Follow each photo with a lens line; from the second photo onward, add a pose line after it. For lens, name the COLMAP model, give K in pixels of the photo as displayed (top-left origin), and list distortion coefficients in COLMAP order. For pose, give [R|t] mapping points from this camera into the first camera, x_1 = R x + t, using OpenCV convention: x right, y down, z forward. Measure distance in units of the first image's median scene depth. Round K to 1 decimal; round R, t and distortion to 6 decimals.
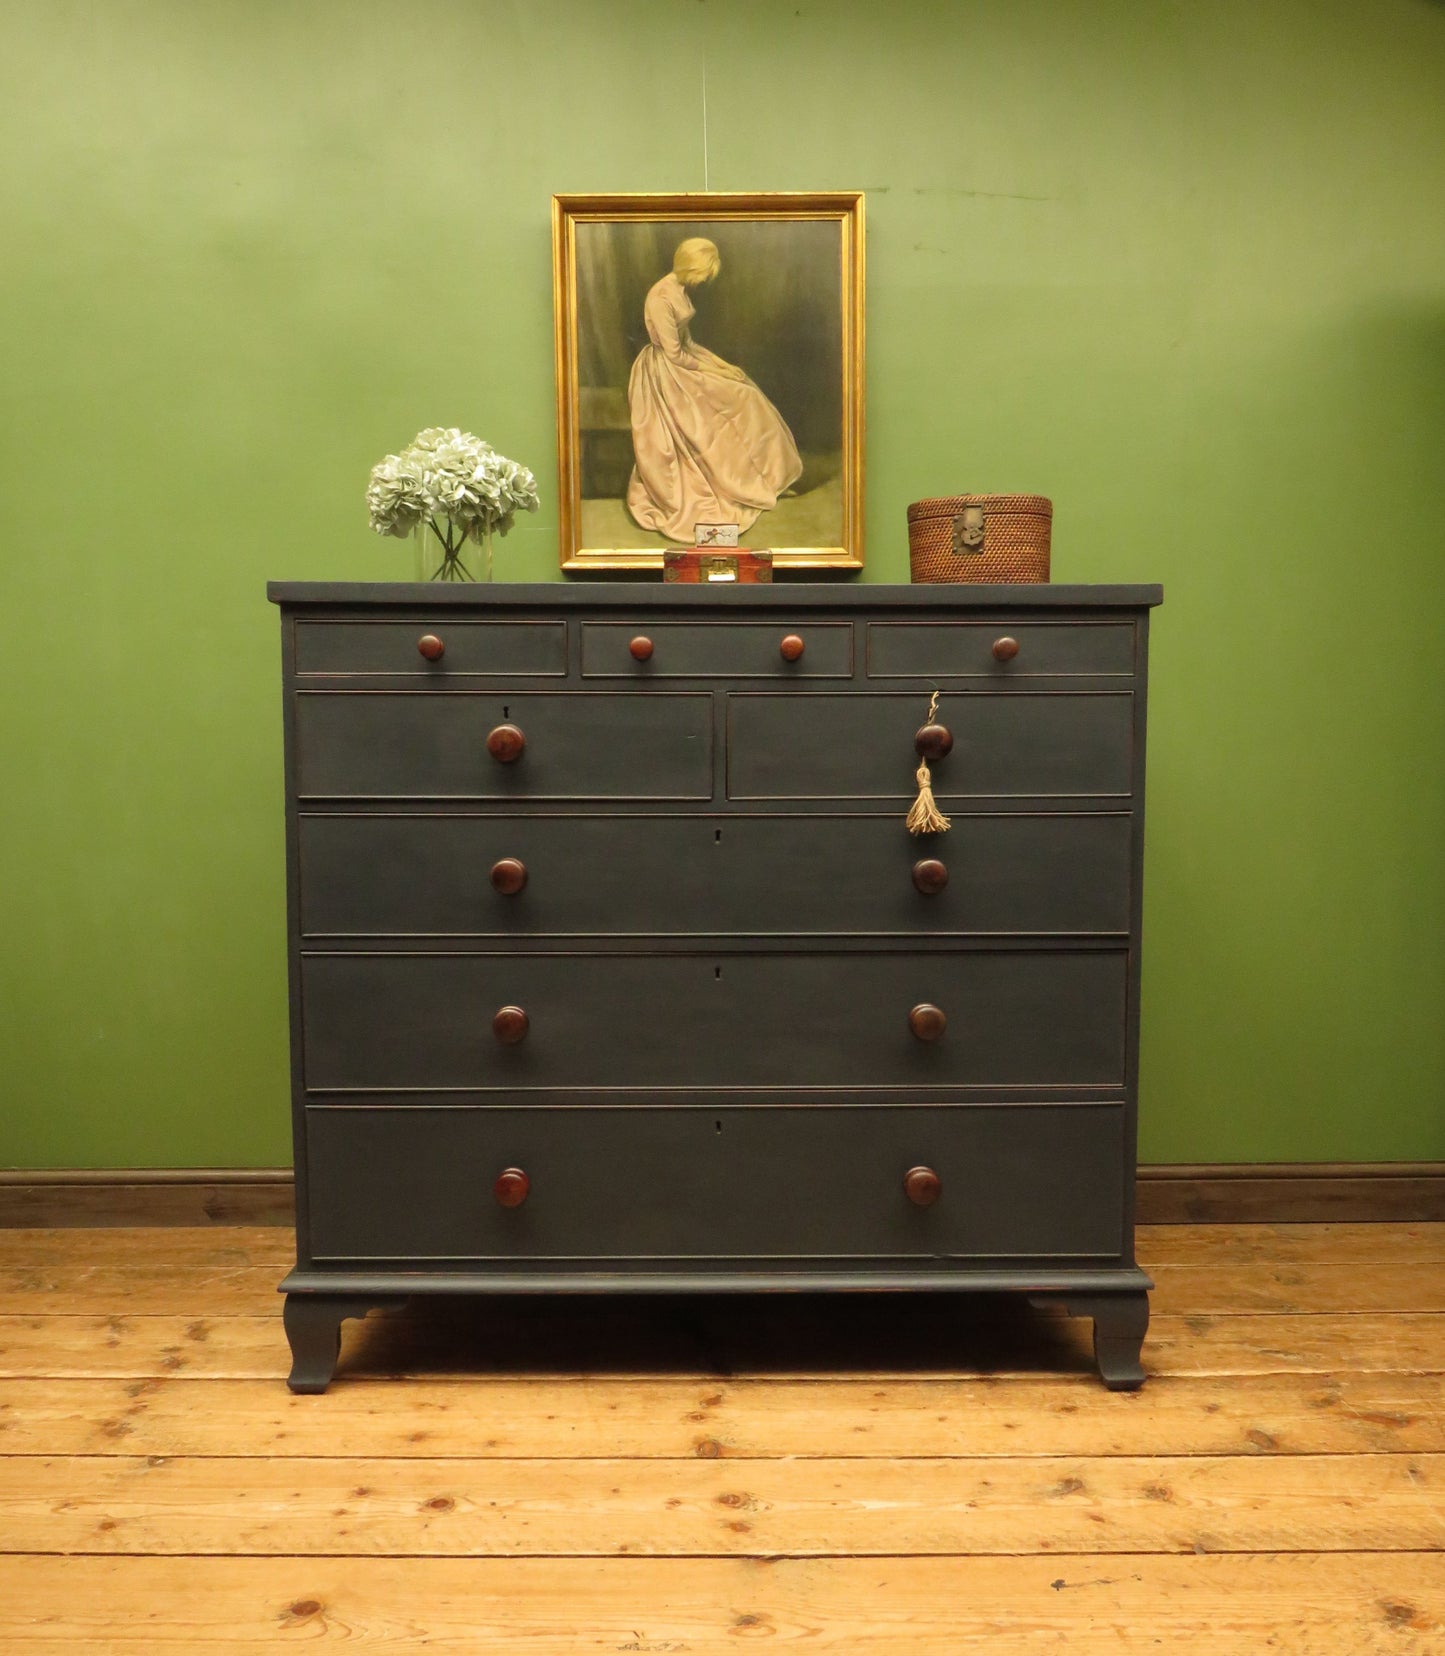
lens RADIAL K [[1372.7, 0, 733.2], [0, 1372.7, 871.6], [0, 0, 1]] dist [-0.047986, 0.032178]
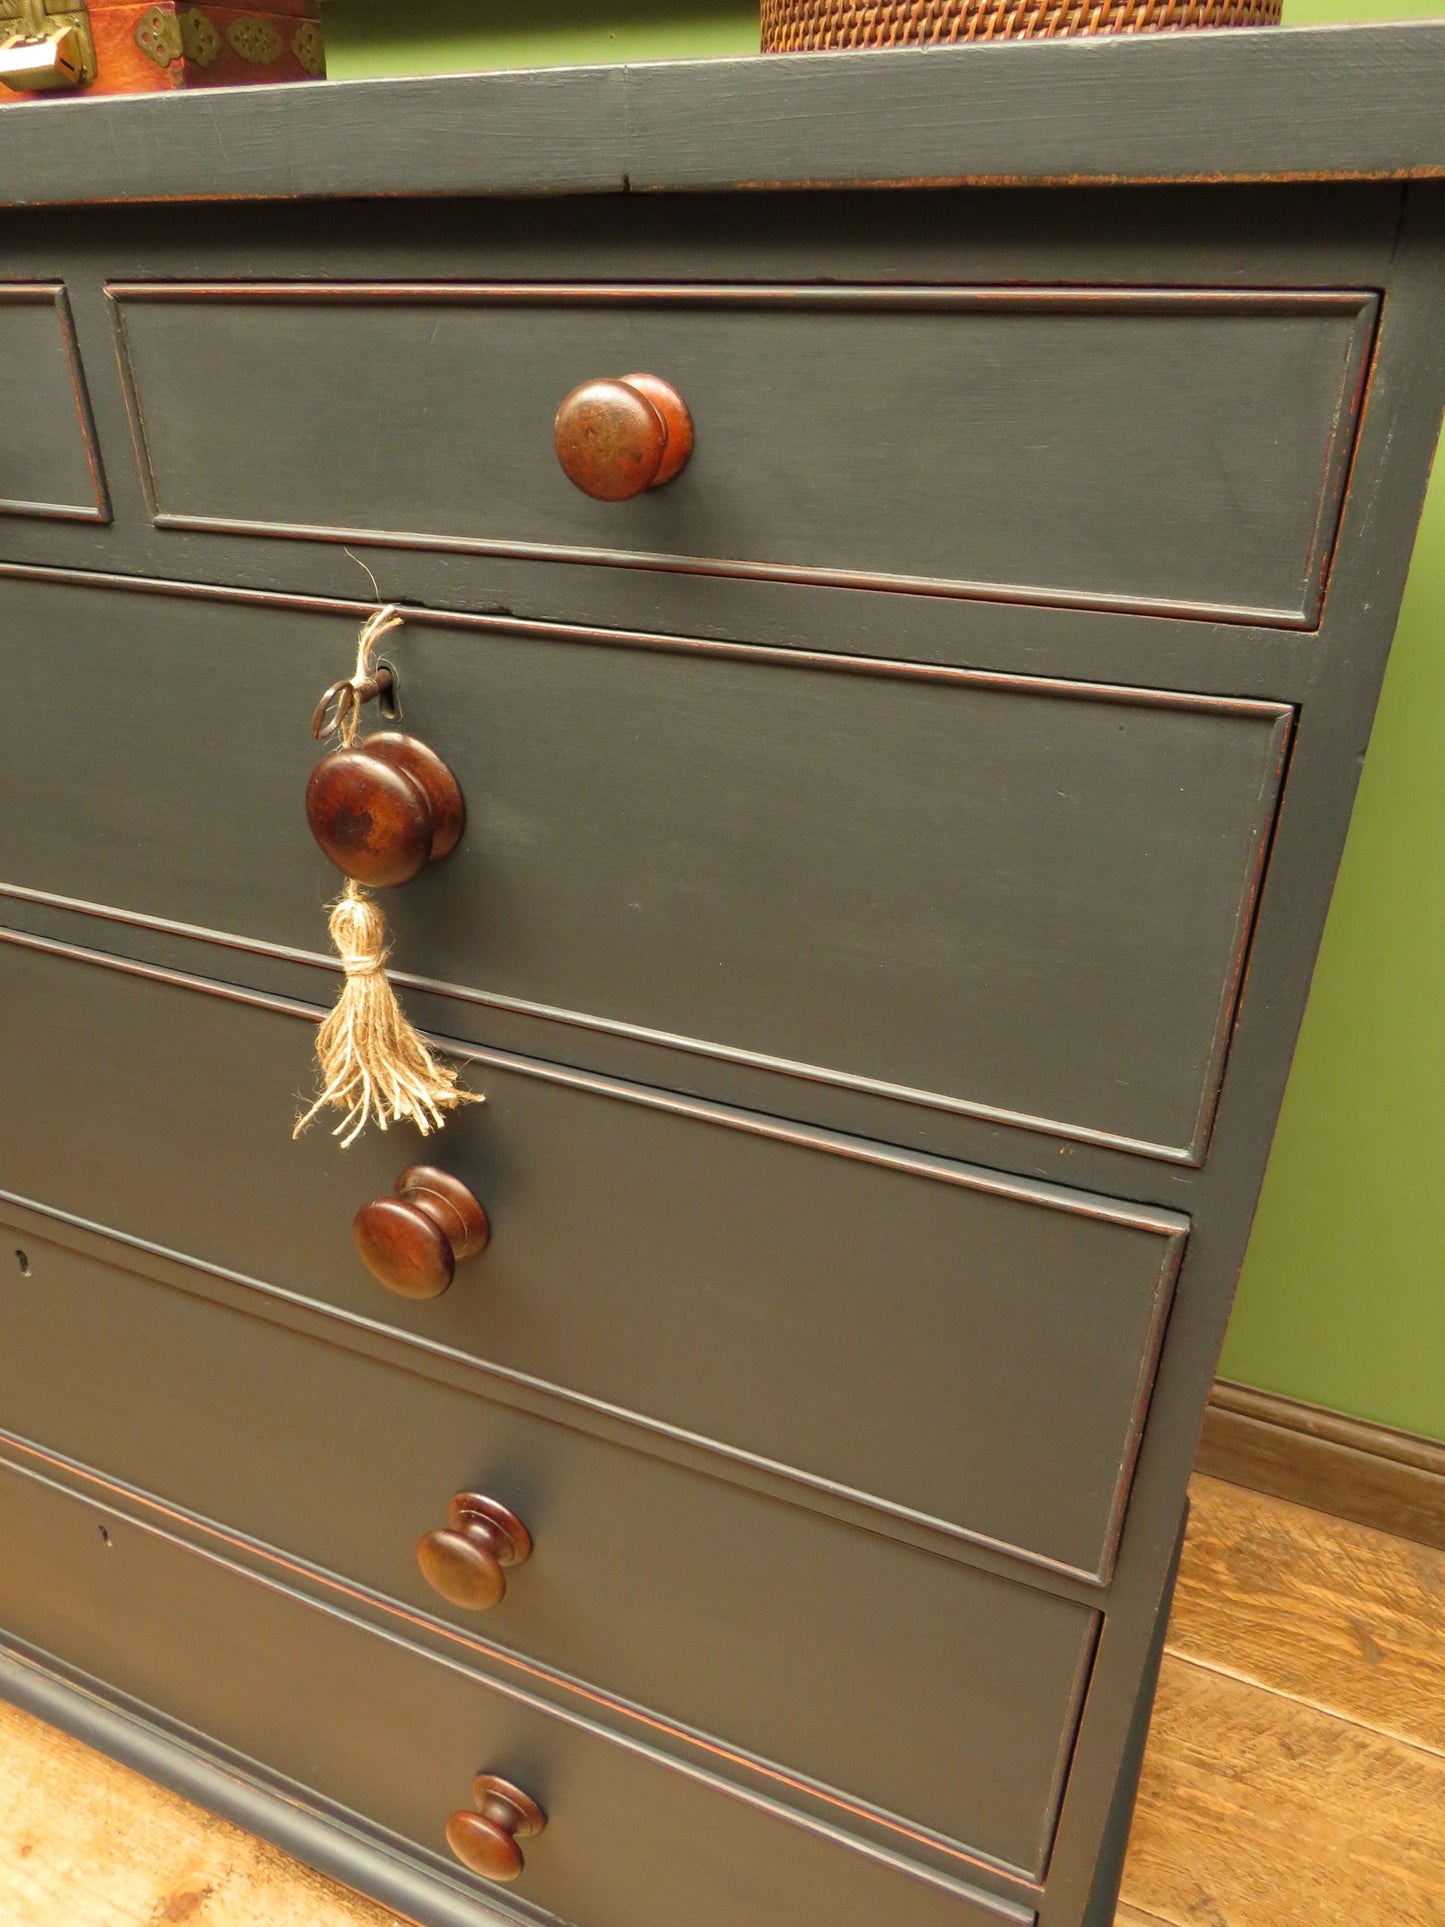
lens RADIAL K [[1366.9, 0, 701.8], [0, 1366.9, 952.3], [0, 0, 1]] dist [-0.020676, -0.009049]
pose [[0.901440, 0.200348, -0.383753, 0.295244], [-0.025526, 0.909519, 0.414877, -0.173280], [0.432151, -0.364191, 0.824991, 0.795267]]
